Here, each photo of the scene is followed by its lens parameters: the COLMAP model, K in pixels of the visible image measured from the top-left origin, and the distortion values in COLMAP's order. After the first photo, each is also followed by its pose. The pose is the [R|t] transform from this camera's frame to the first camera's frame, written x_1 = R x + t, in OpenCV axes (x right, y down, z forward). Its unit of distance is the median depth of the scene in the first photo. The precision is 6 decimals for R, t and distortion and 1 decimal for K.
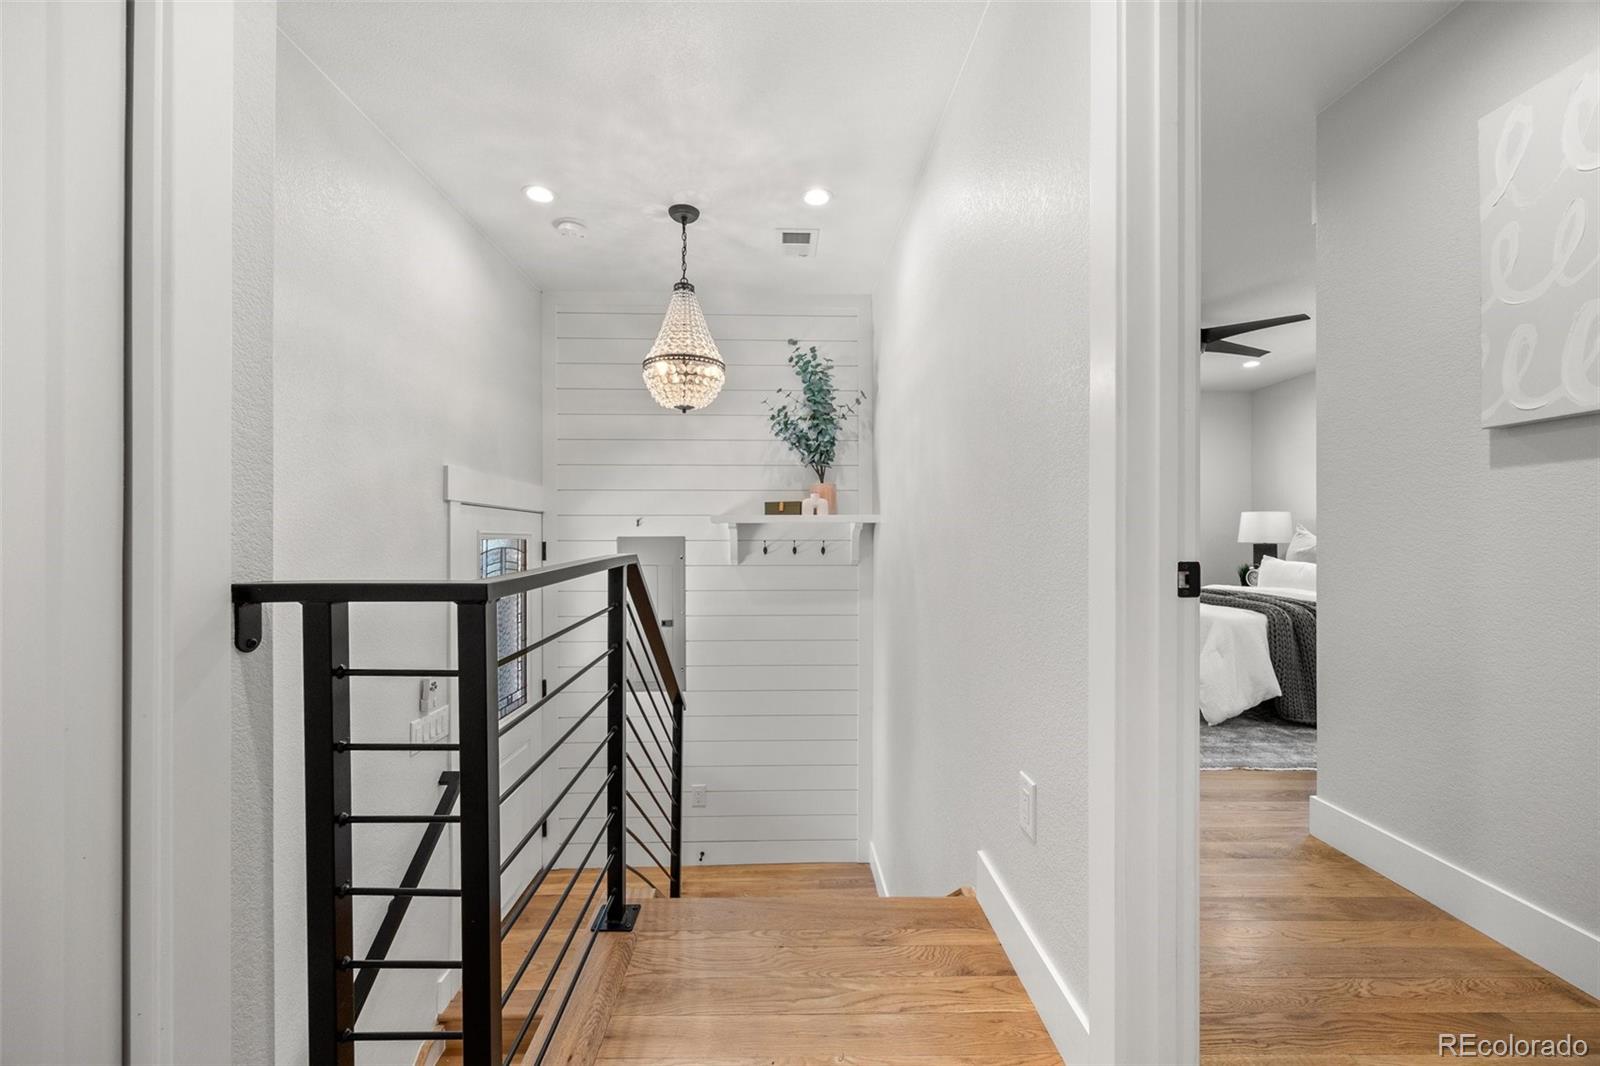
lens RADIAL K [[622.4, 0, 796.2], [0, 622.4, 534.2], [0, 0, 1]] dist [-0.001146, -0.000150]
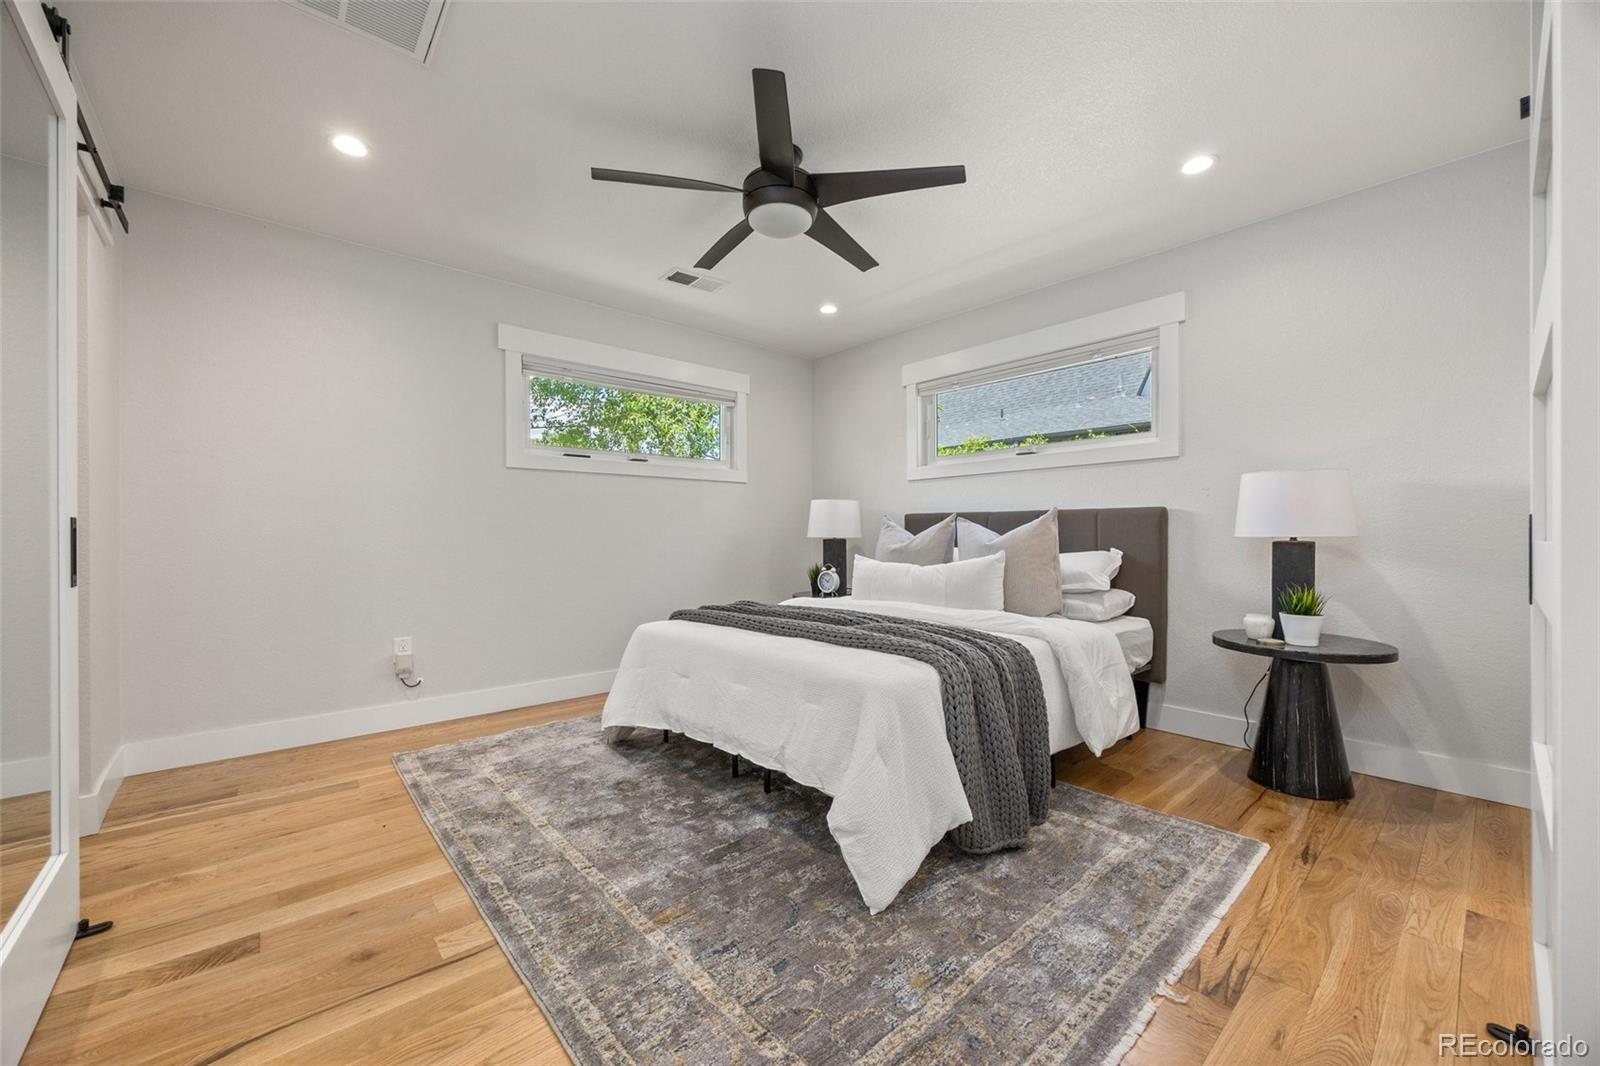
lens RADIAL K [[622.4, 0, 800.3], [0, 622.4, 531.1], [0, 0, 1]] dist [-0.001146, -0.000150]
pose [[0.761049, -0.000271, 0.648695, 0.282890], [0.000172, 1.000000, 0.000216, 0.007117], [-0.648695, -0.000052, 0.761049, 0.615908]]
